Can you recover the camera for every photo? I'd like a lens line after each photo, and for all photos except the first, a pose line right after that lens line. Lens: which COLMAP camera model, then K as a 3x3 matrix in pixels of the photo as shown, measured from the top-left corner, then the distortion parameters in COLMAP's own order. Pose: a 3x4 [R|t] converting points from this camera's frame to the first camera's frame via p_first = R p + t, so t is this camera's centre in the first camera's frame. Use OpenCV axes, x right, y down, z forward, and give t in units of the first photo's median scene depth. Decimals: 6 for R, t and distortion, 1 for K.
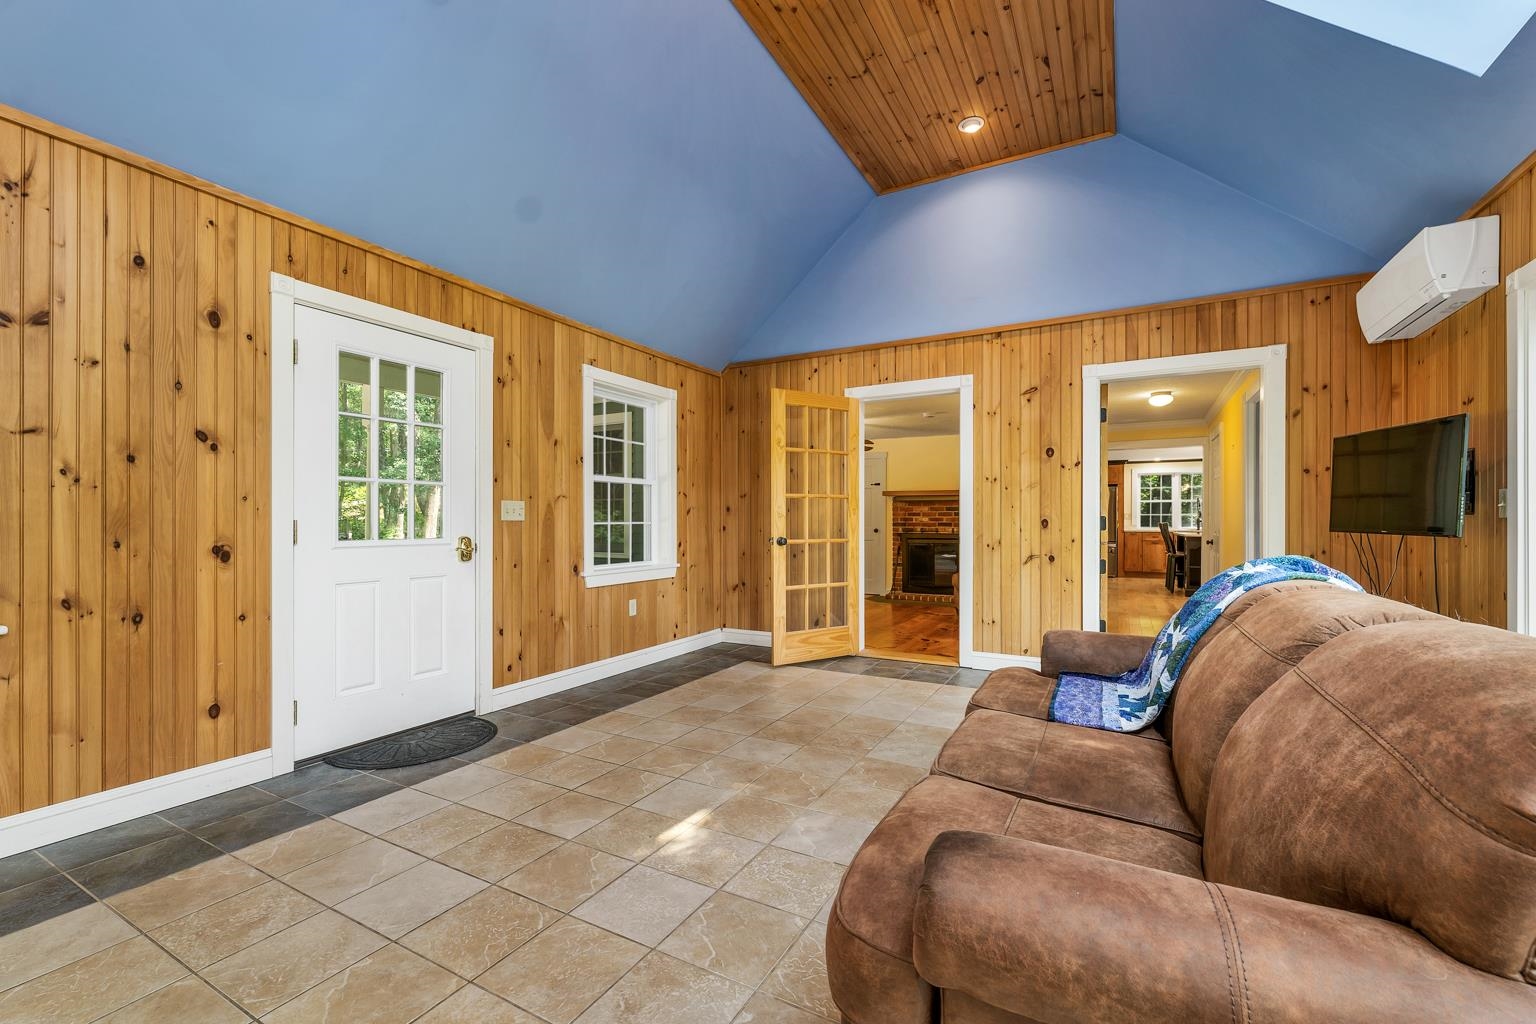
lens RADIAL K [[642.6, 0, 767.3], [0, 642.6, 519.8], [0, 0, 1]] dist [-0.000132, -0.000011]
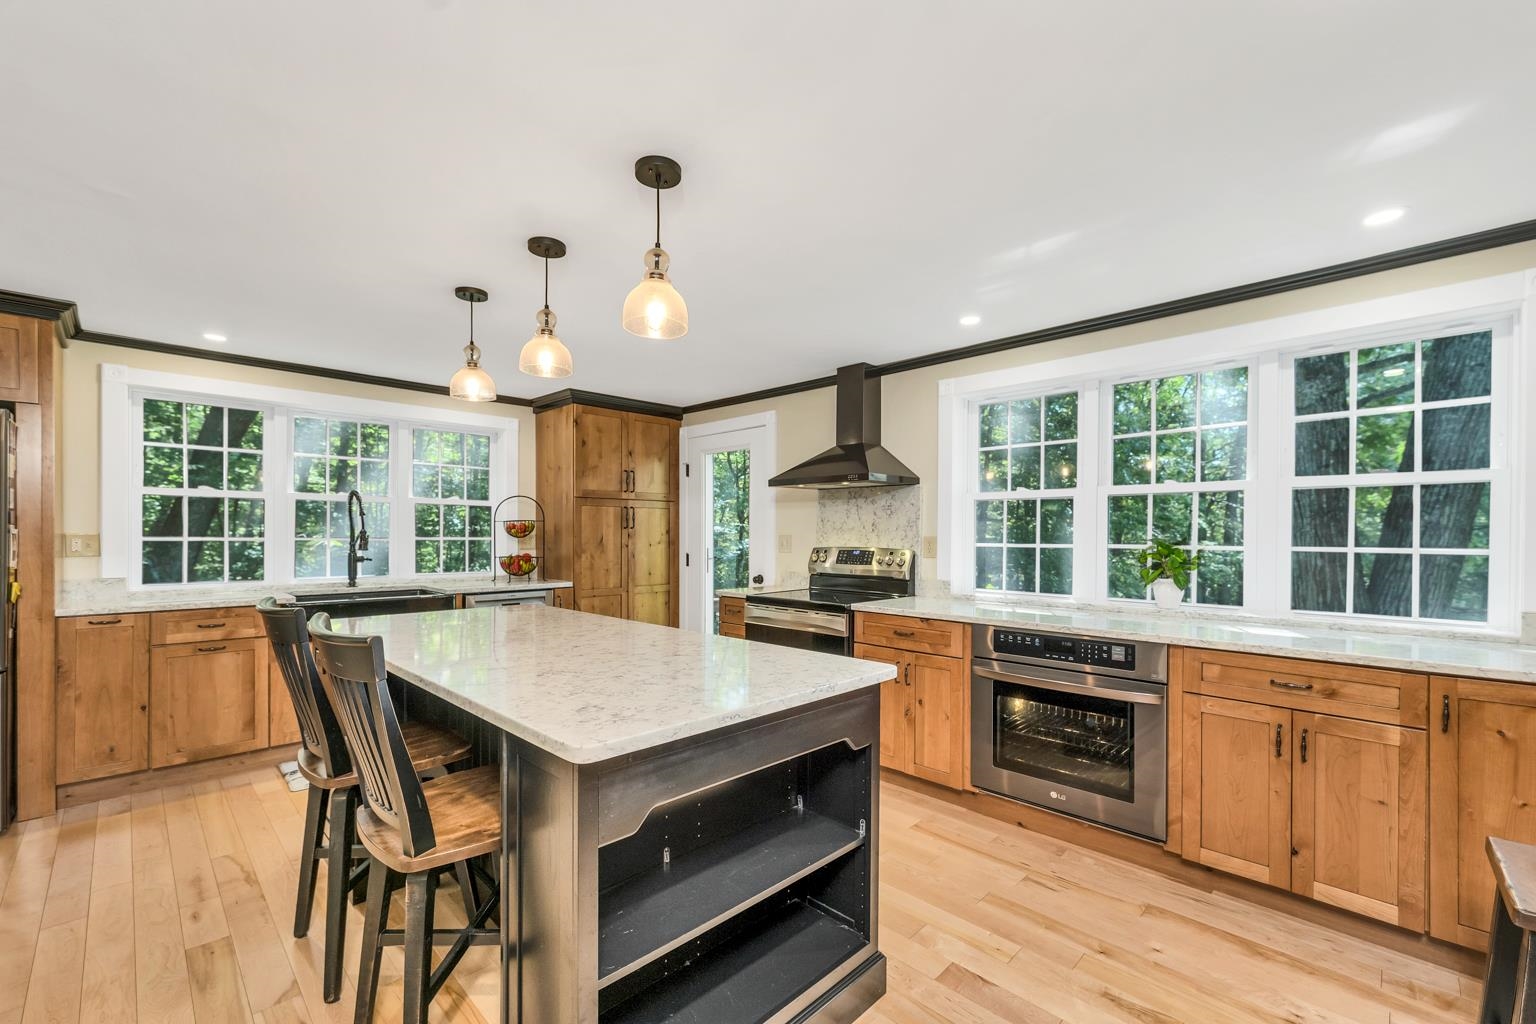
lens RADIAL K [[642.6, 0, 766.7], [0, 642.6, 517.1], [0, 0, 1]] dist [-0.000132, -0.000011]
pose [[0.274884, 0.000639, 0.961477, 0.395095], [-0.006510, 0.999978, 0.001196, -0.020049], [-0.961455, -0.006588, 0.274882, 0.675914]]
